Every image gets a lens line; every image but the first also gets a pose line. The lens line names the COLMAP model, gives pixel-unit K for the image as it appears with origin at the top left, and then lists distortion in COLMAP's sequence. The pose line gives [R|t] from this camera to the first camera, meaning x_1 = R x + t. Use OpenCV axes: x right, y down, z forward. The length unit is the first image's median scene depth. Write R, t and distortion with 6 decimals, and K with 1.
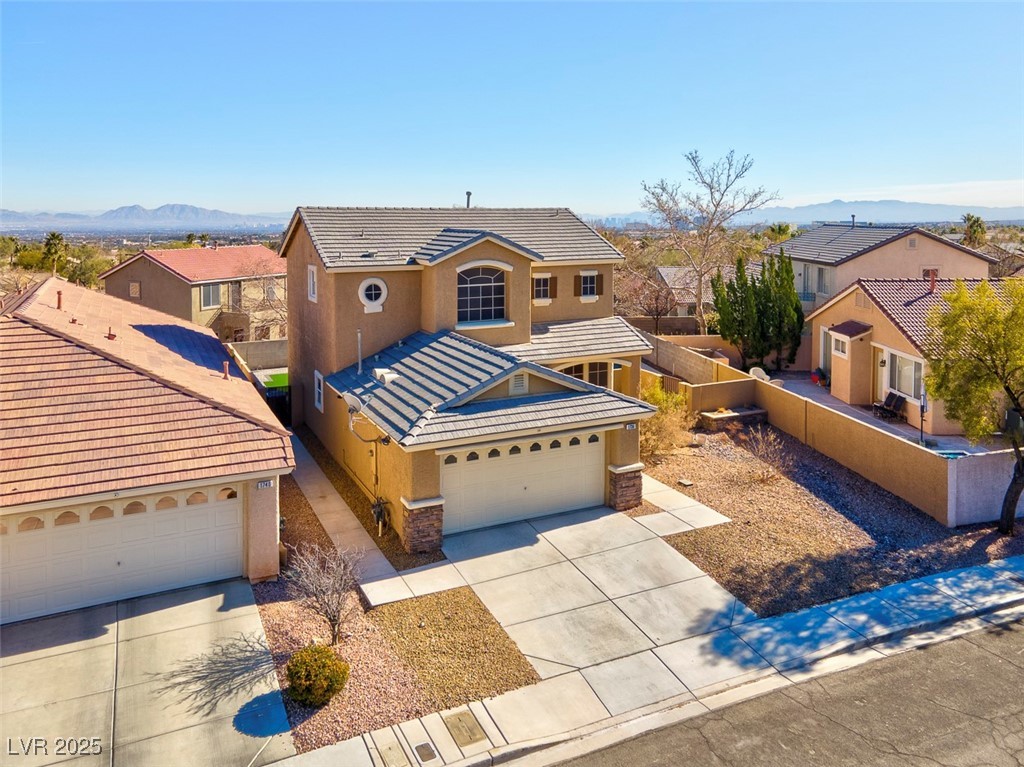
lens RADIAL K [[772.5, 0, 508.2], [0, 772.5, 364.8], [0, 0, 1]] dist [0.003800, 0.061428]
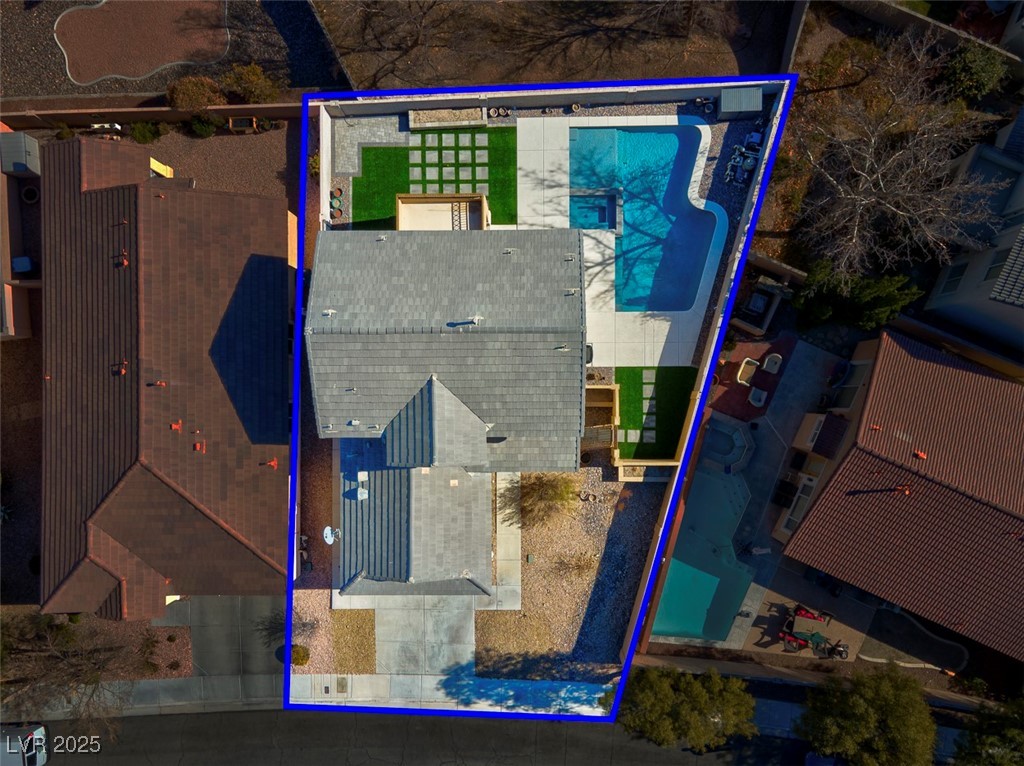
lens RADIAL K [[748.9, 0, 512.0], [0, 748.9, 383.0], [0, 0, 1]] dist [0.040099, 0.008748]
pose [[0.902624, 0.430044, -0.018196, 0.068351], [-0.057317, 0.161987, 0.985127, -1.976591], [0.426596, -0.888157, 0.170862, 1.320044]]
